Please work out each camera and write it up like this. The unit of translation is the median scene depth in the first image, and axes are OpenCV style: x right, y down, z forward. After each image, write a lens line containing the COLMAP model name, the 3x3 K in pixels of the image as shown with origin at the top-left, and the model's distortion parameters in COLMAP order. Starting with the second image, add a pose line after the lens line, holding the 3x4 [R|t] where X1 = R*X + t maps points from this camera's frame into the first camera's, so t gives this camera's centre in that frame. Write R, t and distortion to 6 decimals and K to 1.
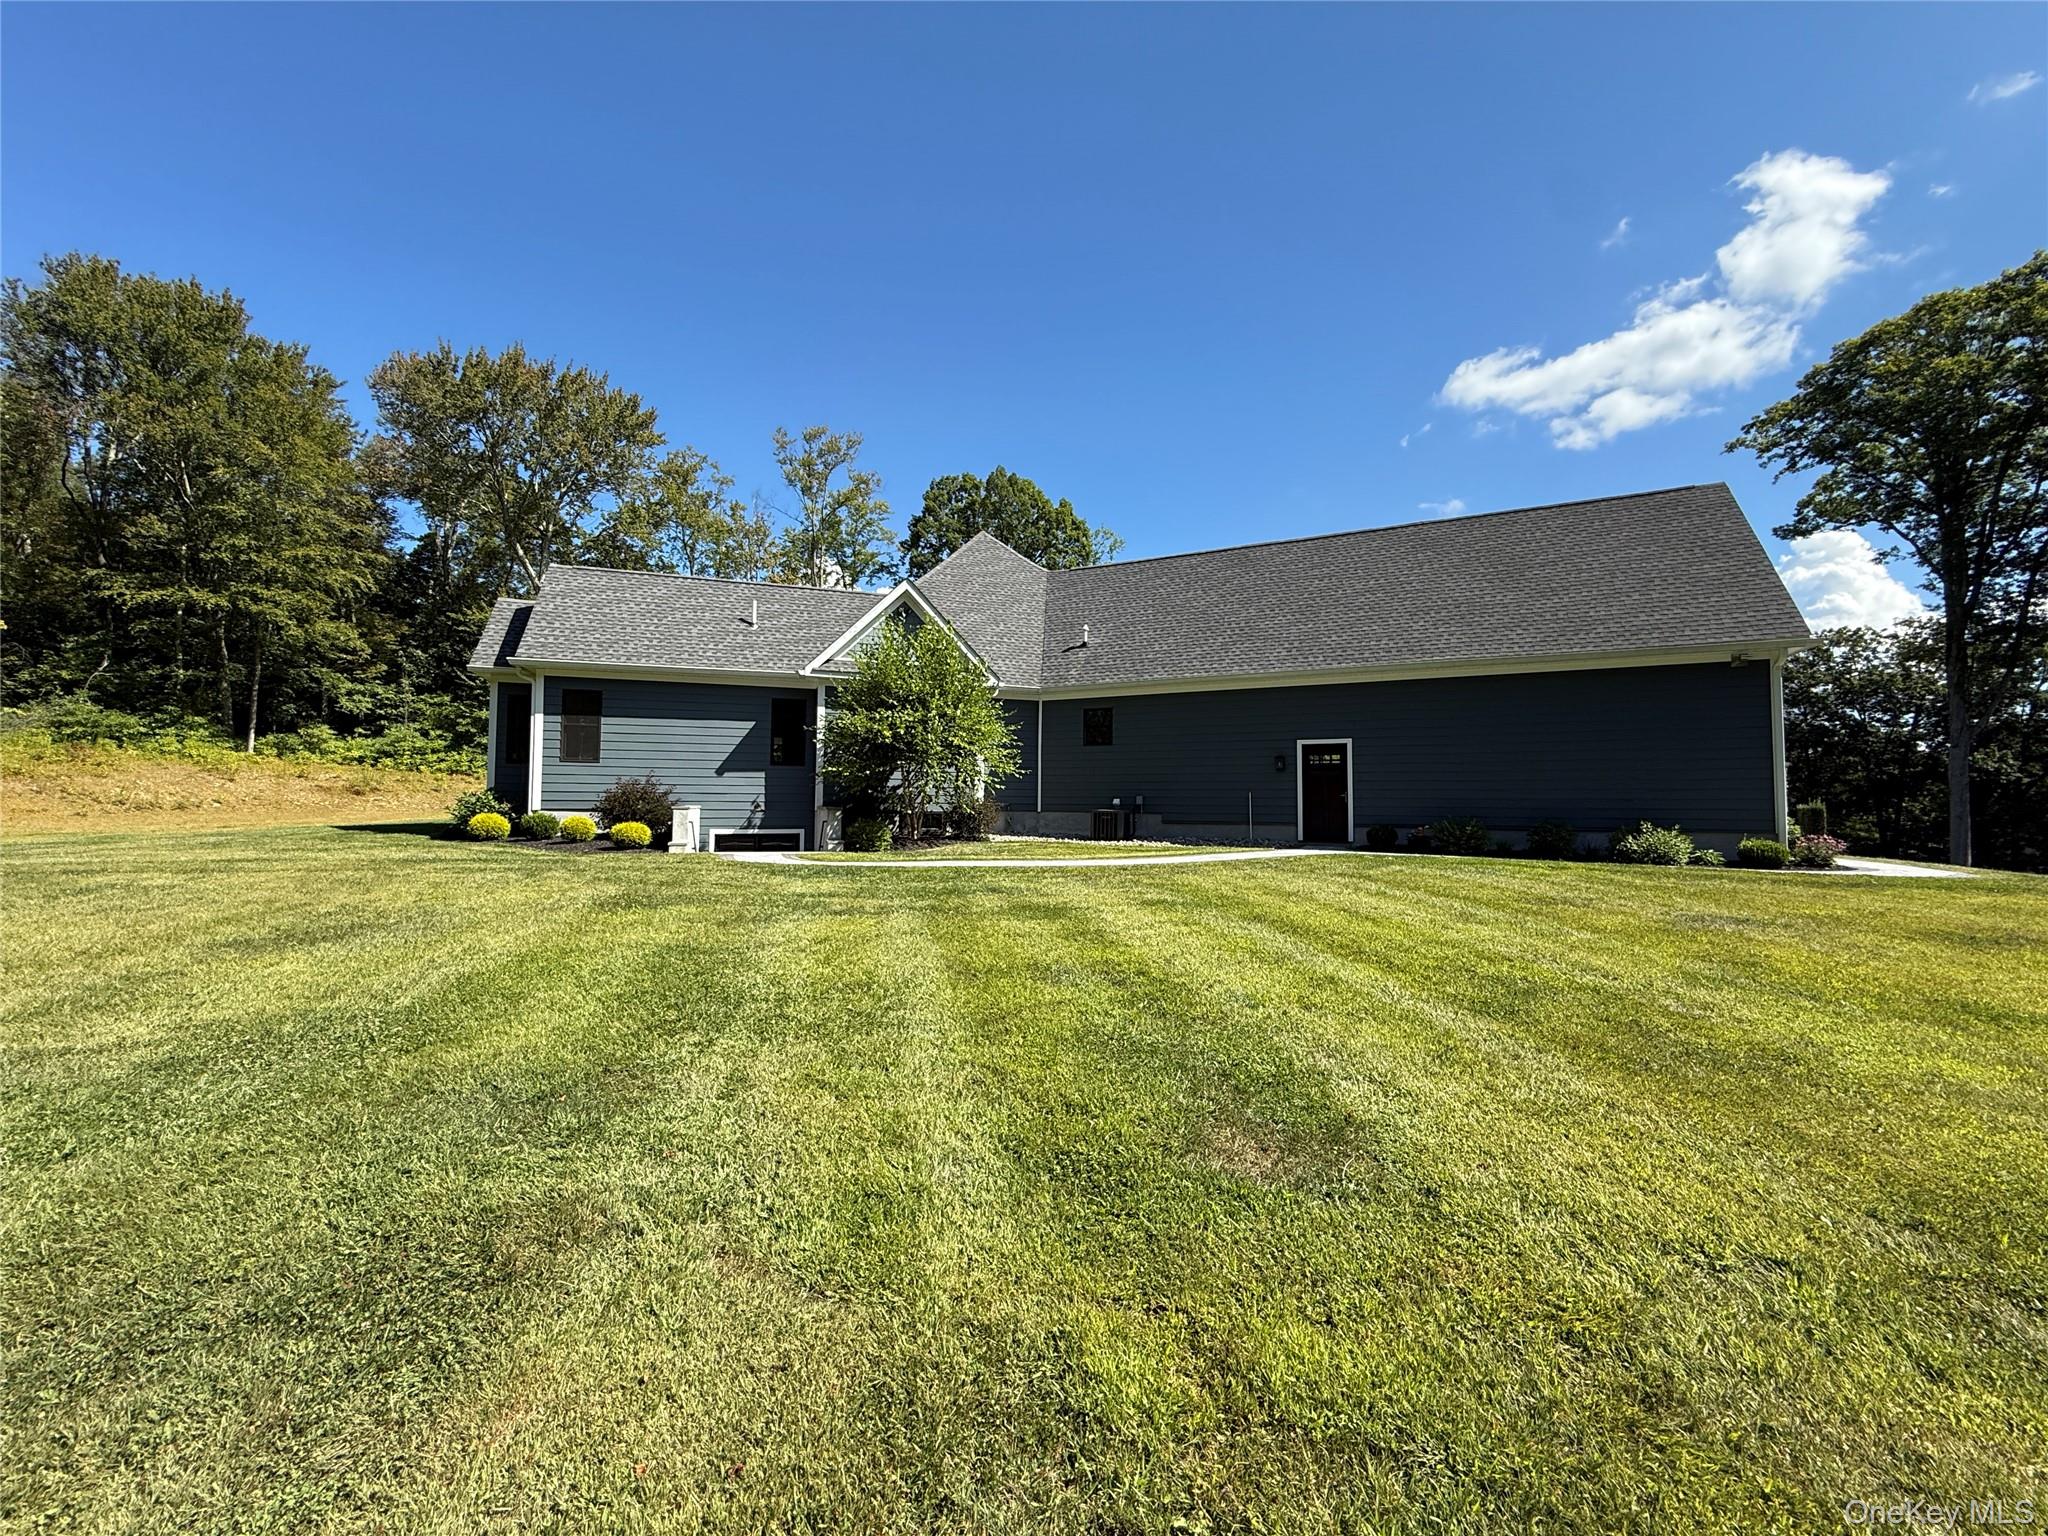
lens RADIAL K [[814.9, 0, 1022.9], [0, 814.9, 764.9], [0, 0, 1]] dist [-0.000744, -0.000113]
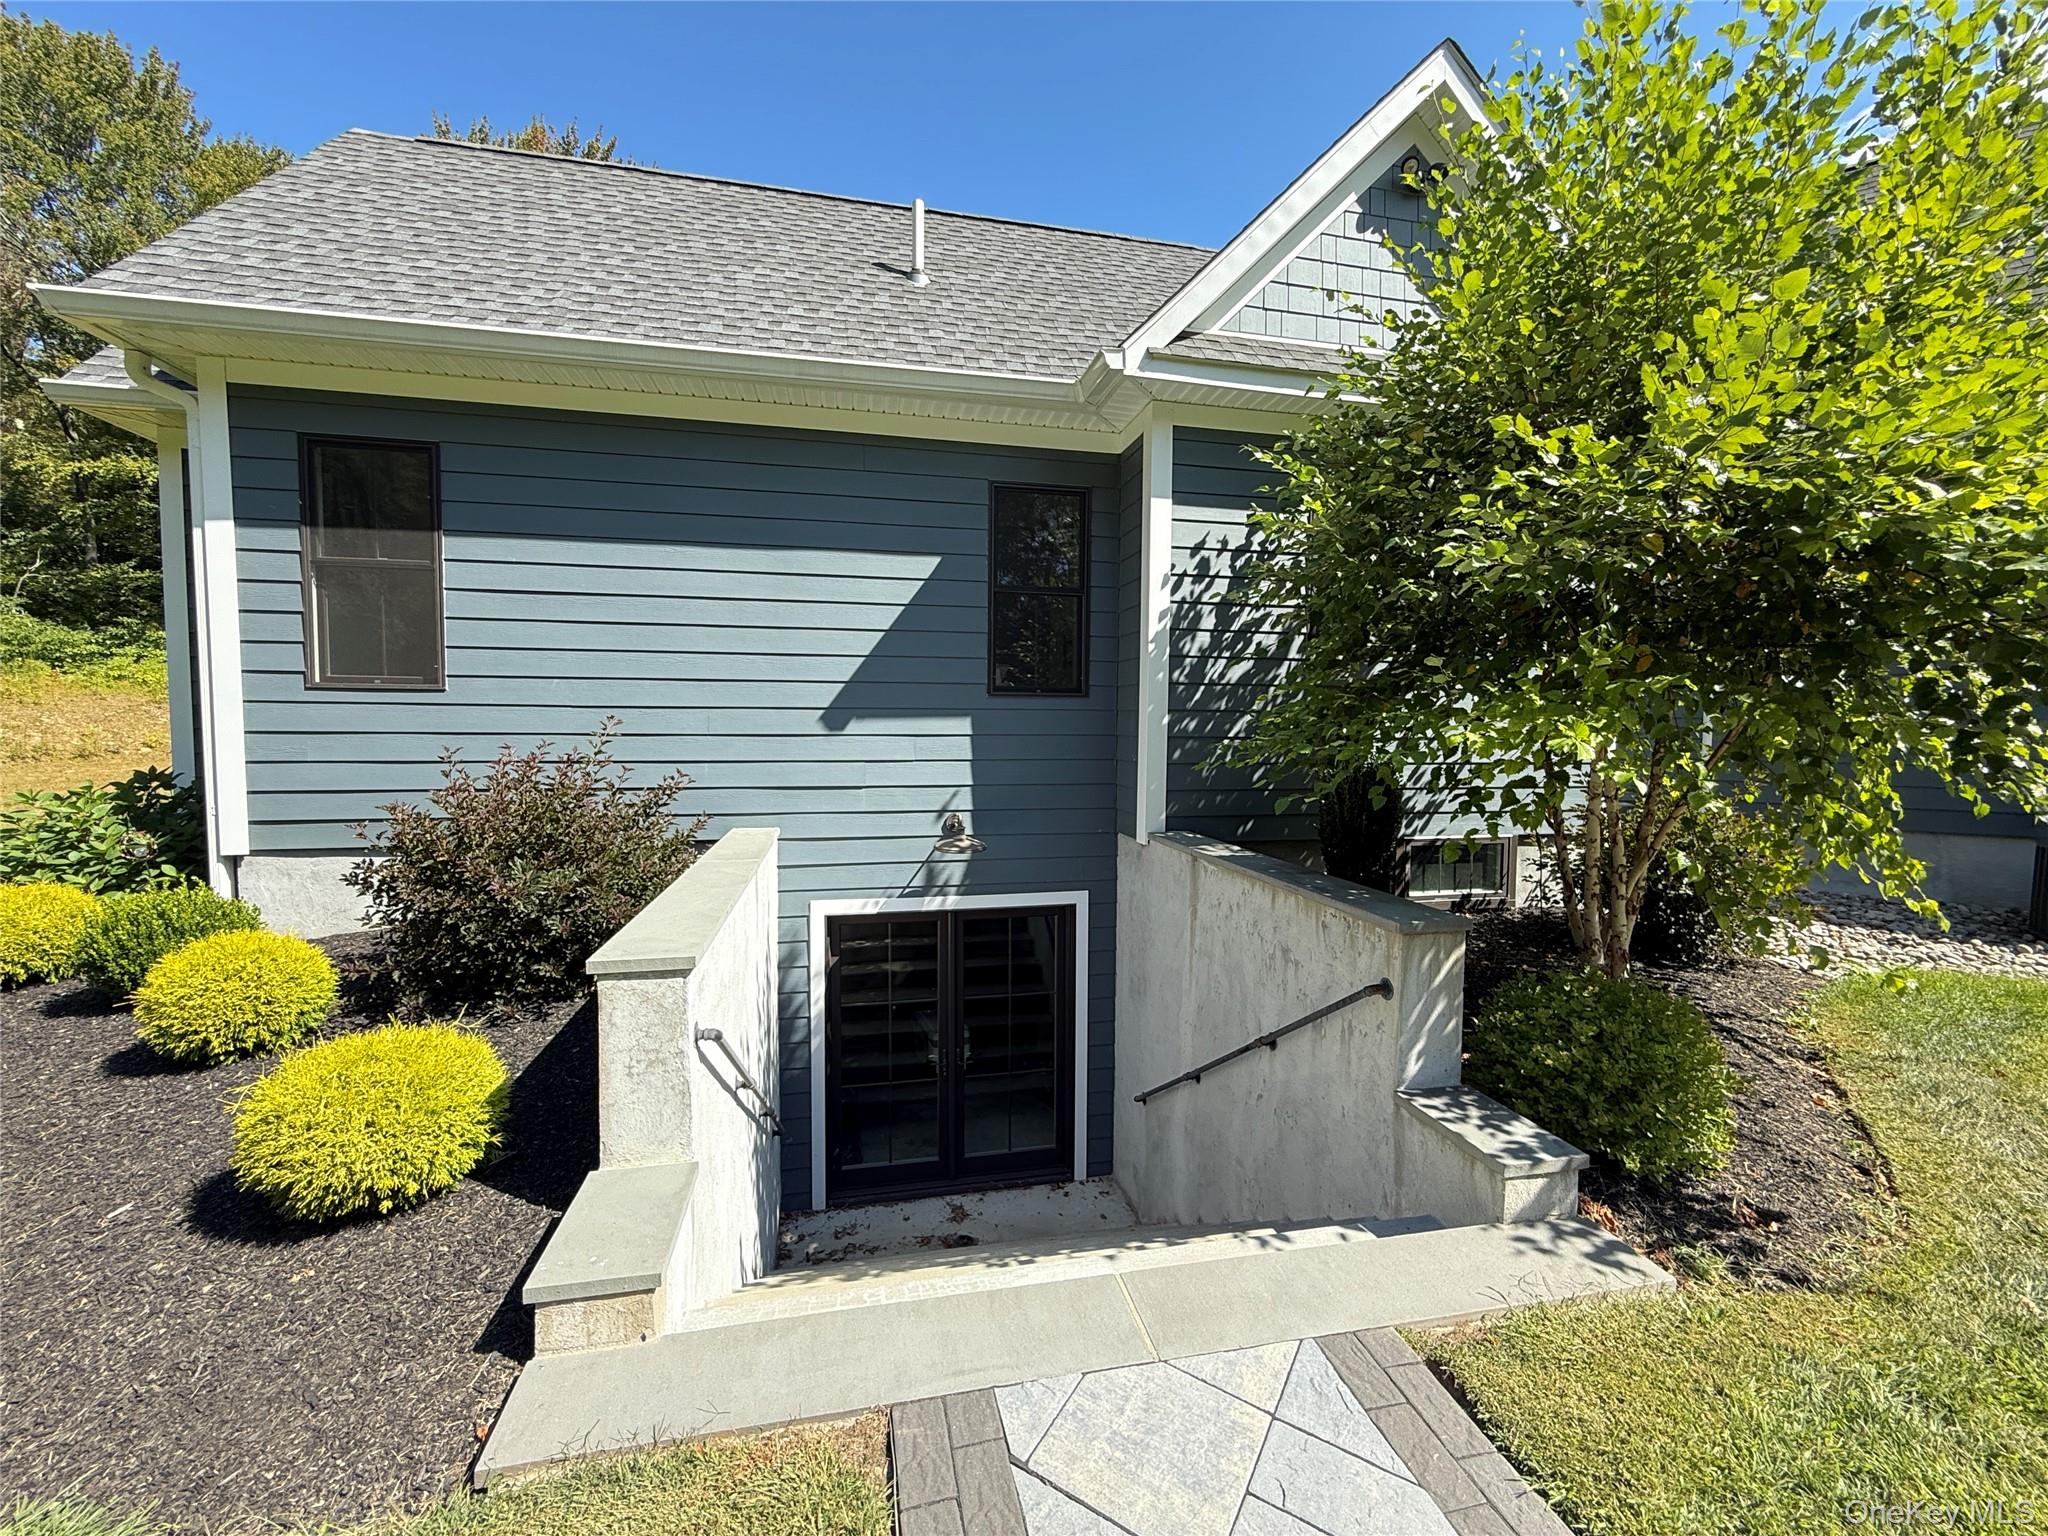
lens RADIAL K [[814.9, 0, 1025.2], [0, 814.9, 767.0], [0, 0, 1]] dist [-0.000744, -0.000113]
pose [[0.994129, 0.005437, -0.108064, -0.120453], [0.004995, 0.995365, 0.096035, -0.001167], [0.108085, -0.096011, 0.989495, 0.315844]]
